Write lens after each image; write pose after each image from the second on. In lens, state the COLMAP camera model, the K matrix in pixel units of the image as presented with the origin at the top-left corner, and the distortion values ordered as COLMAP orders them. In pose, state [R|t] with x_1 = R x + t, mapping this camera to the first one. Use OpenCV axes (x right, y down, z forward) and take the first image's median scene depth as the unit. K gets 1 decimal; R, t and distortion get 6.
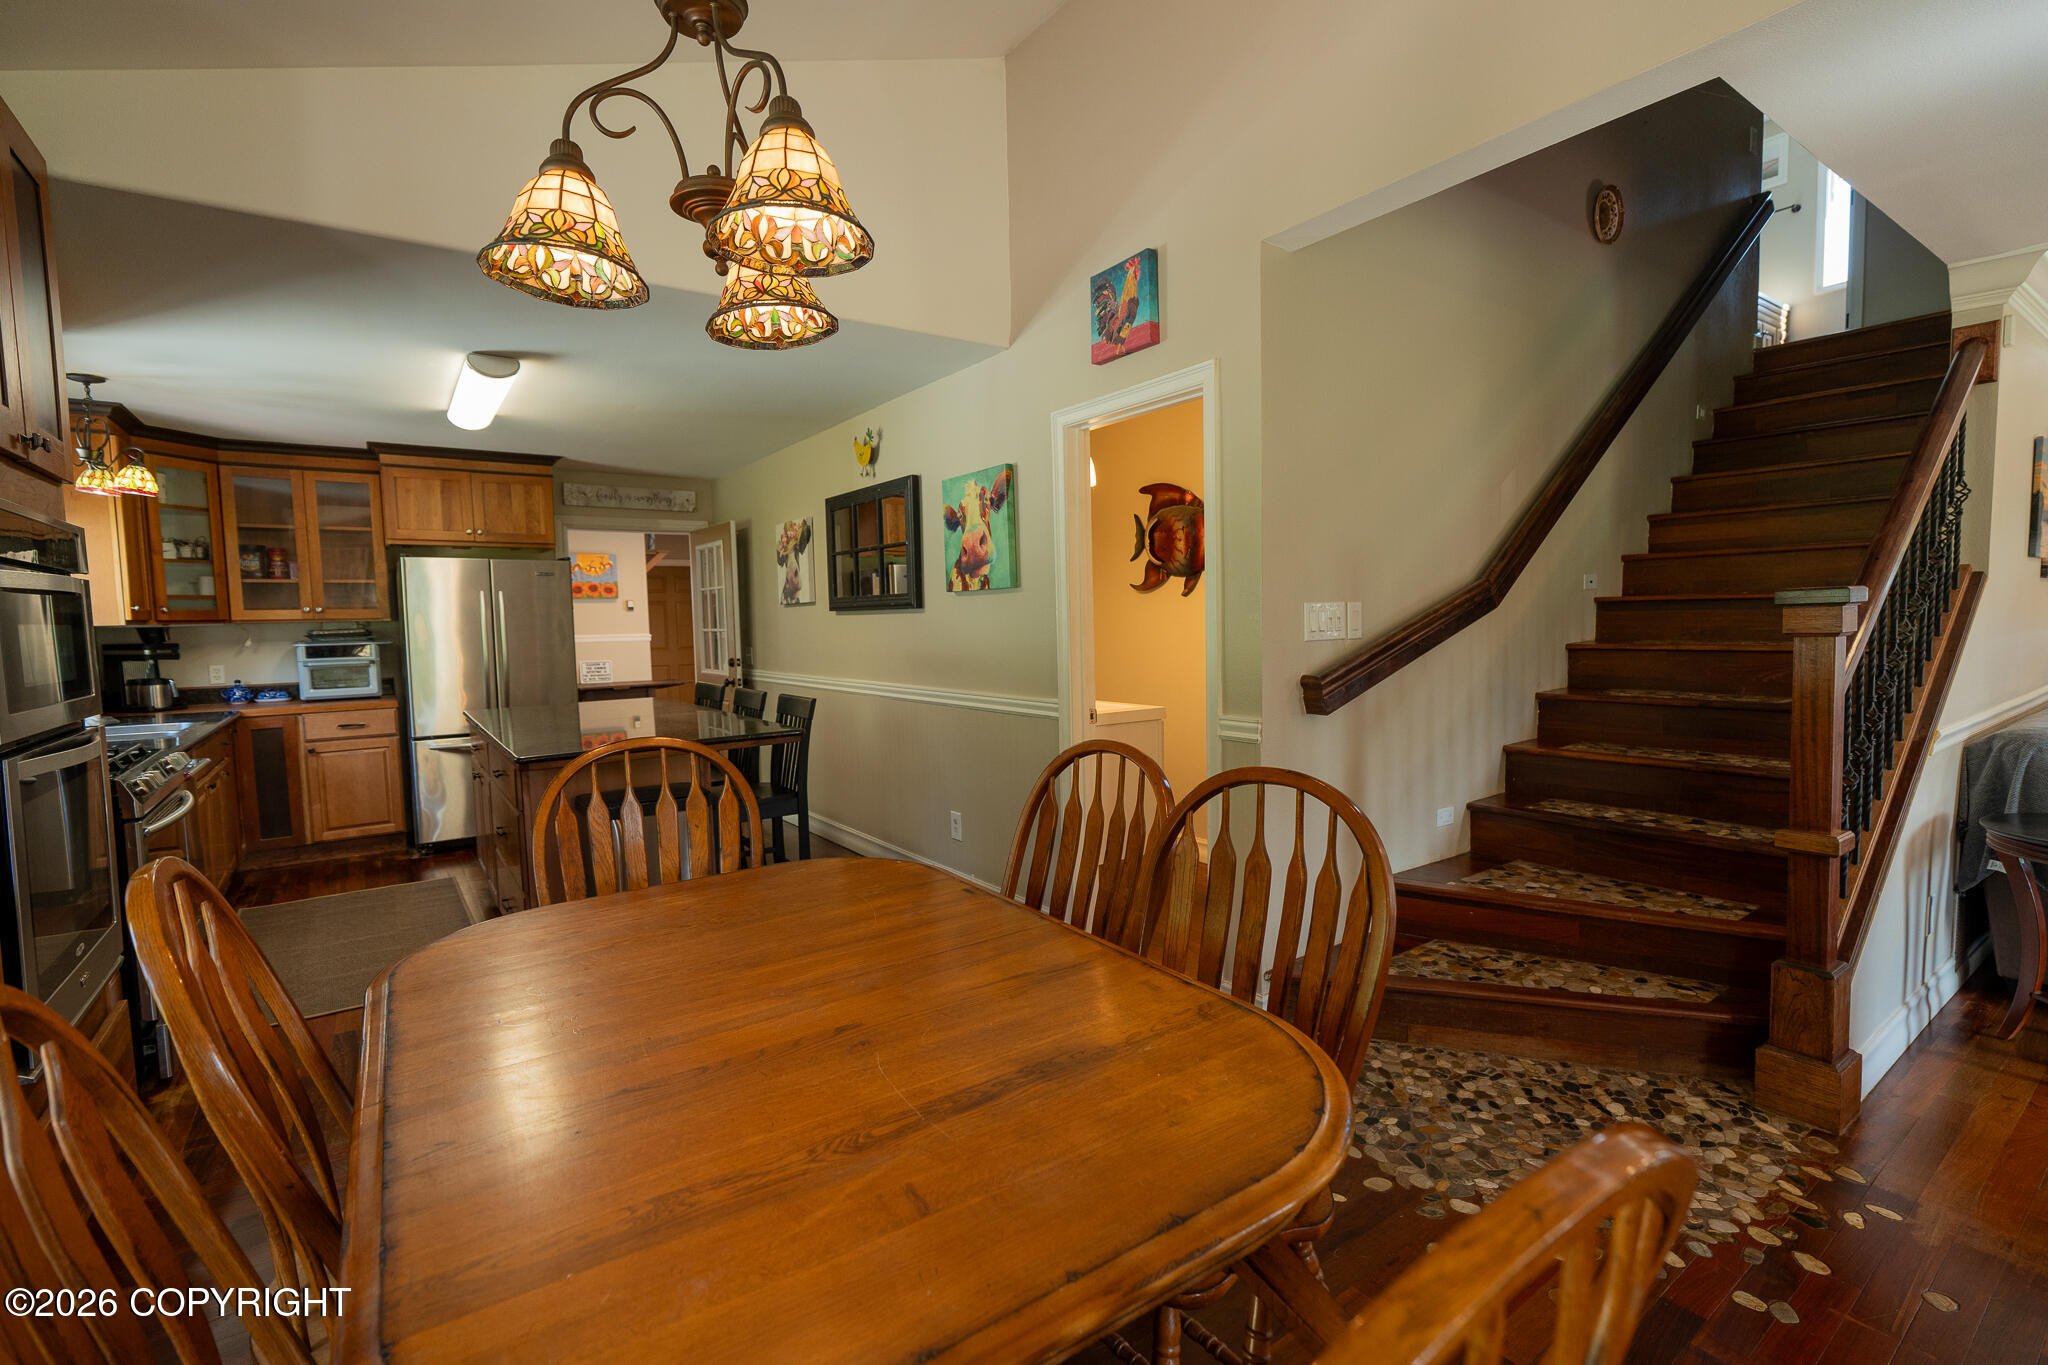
lens RADIAL K [[917.0, 0, 1018.1], [0, 917.0, 680.4], [0, 0, 1]] dist [-0.005027, 0.001531]
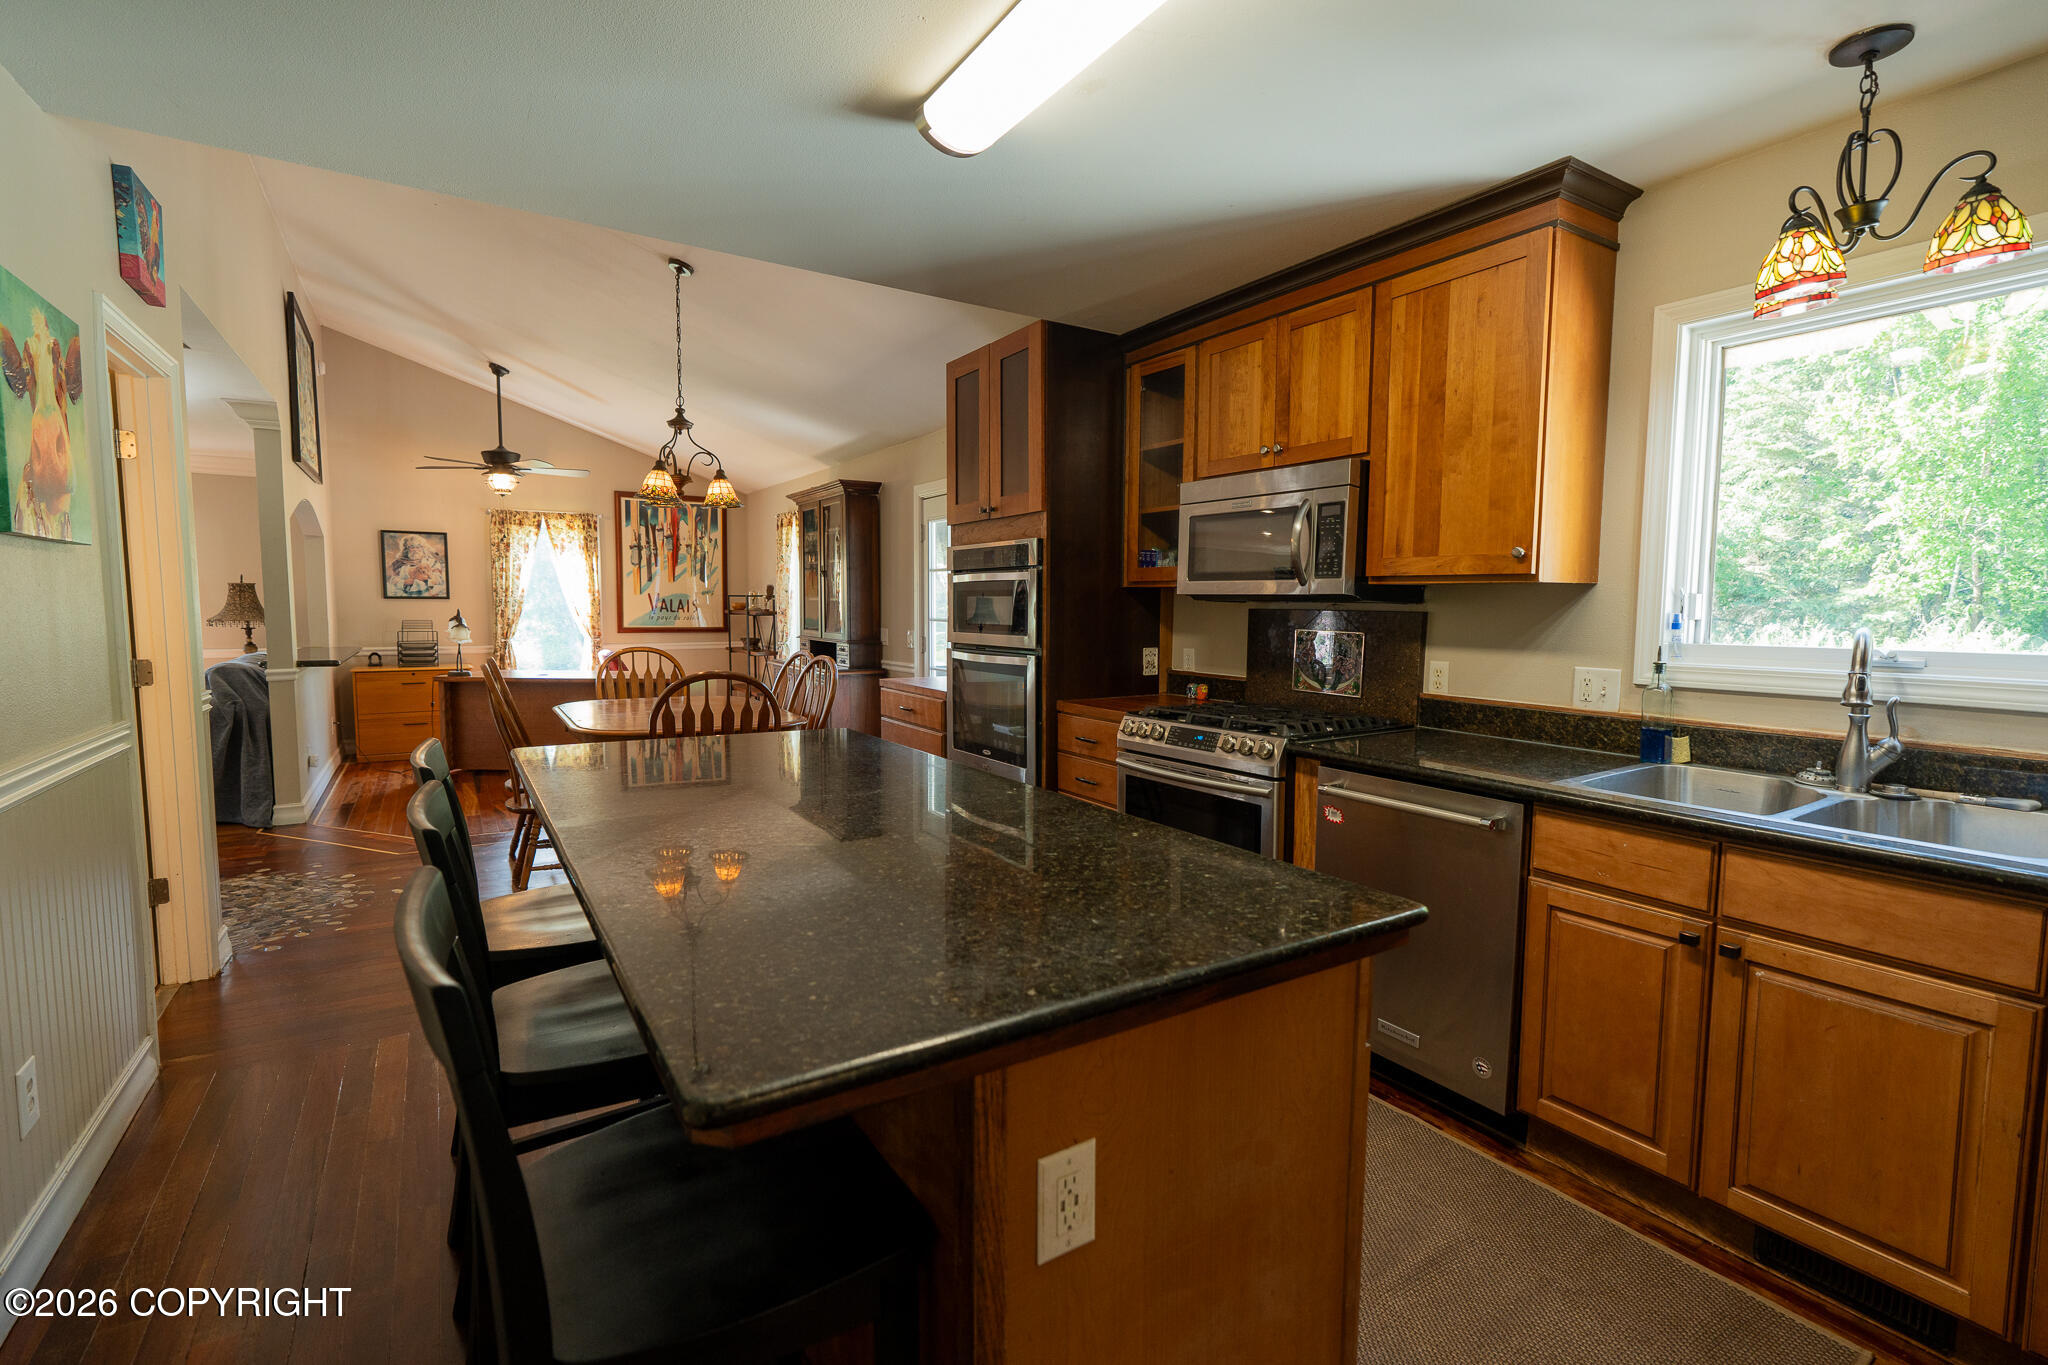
lens RADIAL K [[917.0, 0, 1019.5], [0, 917.0, 681.7], [0, 0, 1]] dist [-0.005027, 0.001531]
pose [[-0.998648, 0.012570, 0.050439, -0.788704], [0.020029, 0.988449, 0.150226, -0.116029], [-0.047968, 0.151033, -0.987364, 1.989116]]
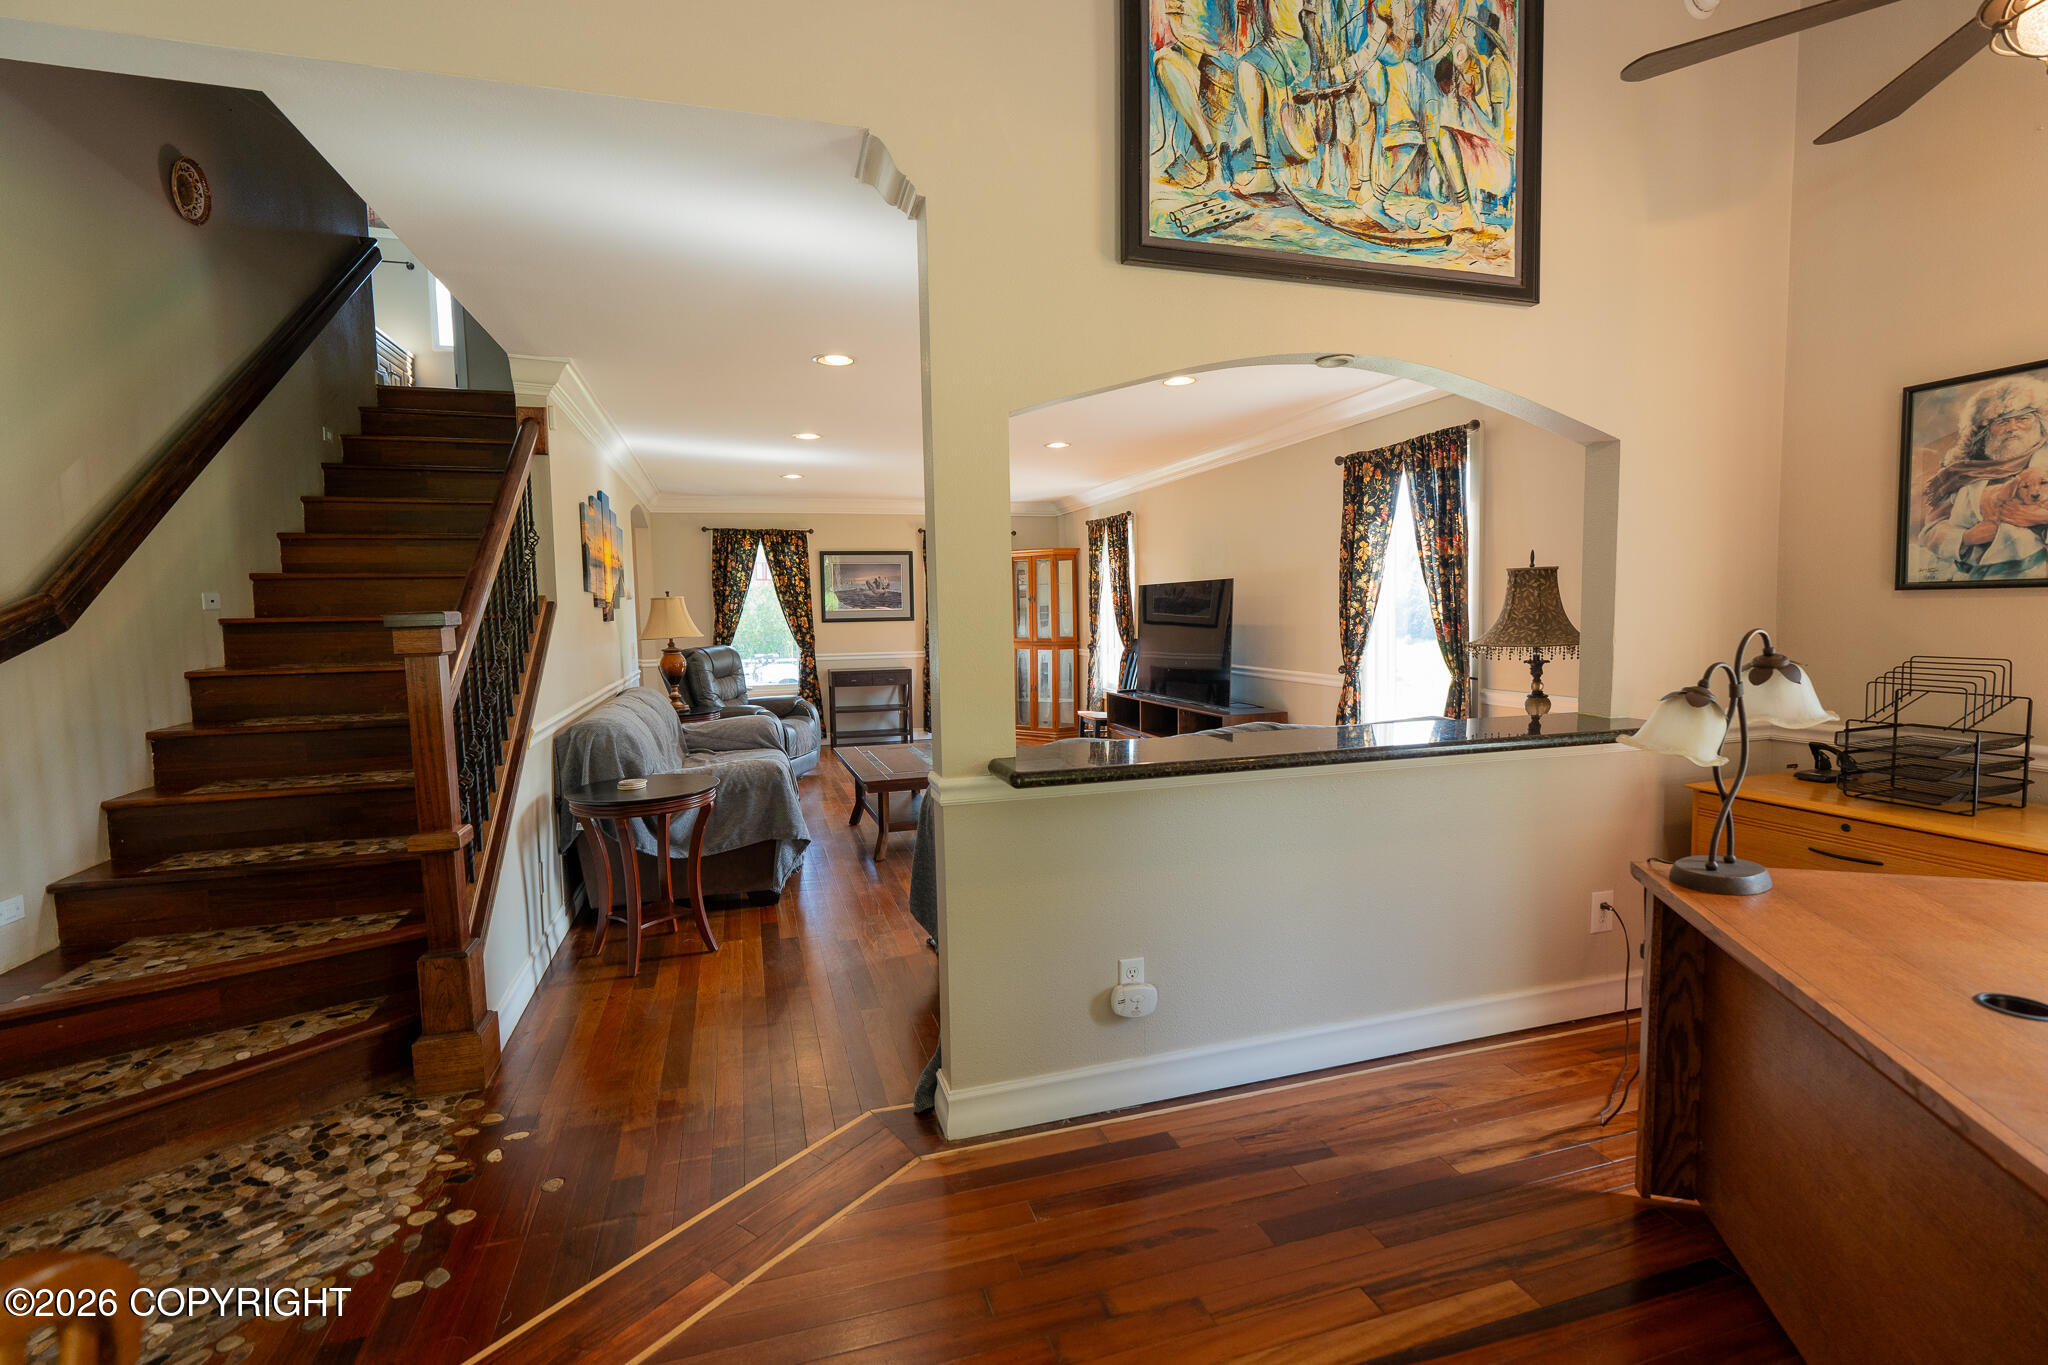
lens RADIAL K [[917.0, 0, 1021.2], [0, 917.0, 679.7], [0, 0, 1]] dist [-0.005027, 0.001531]
pose [[0.315735, -0.053035, 0.947364, 0.037250], [0.076300, 0.996623, 0.030364, 0.001548], [-0.945775, 0.062697, 0.318715, -0.027289]]
